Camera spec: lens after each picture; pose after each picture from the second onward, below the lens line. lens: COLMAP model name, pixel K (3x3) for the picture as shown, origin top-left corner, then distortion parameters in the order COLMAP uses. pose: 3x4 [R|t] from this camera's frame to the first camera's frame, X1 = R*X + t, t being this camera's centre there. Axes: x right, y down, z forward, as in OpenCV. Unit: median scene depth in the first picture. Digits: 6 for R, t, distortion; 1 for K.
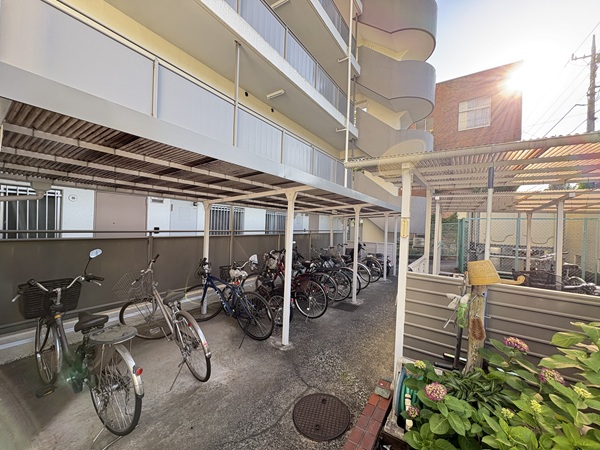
lens RADIAL K [[239.6, 0, 299.4], [0, 239.6, 226.7], [0, 0, 1]] dist [0.002131, 0.000415]
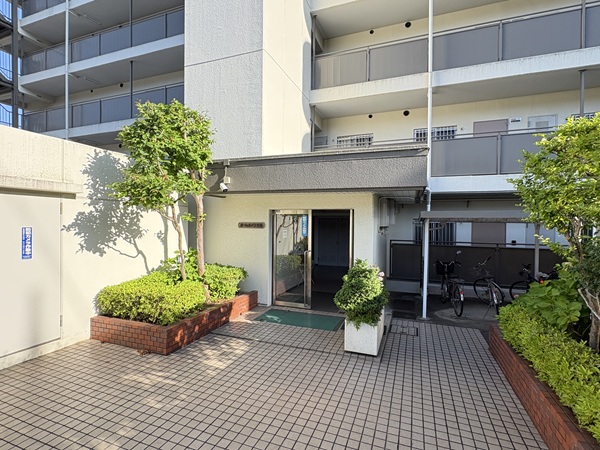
lens RADIAL K [[300.0, 0, 300.8], [0, 300.0, 225.4], [0, 0, 1]] dist [-0.000477, -0.000041]
pose [[0.238758, -0.024751, -0.970764, 0.736298], [-0.006820, 0.999608, -0.027164, -0.029224], [0.971055, 0.013107, 0.238496, -0.540714]]
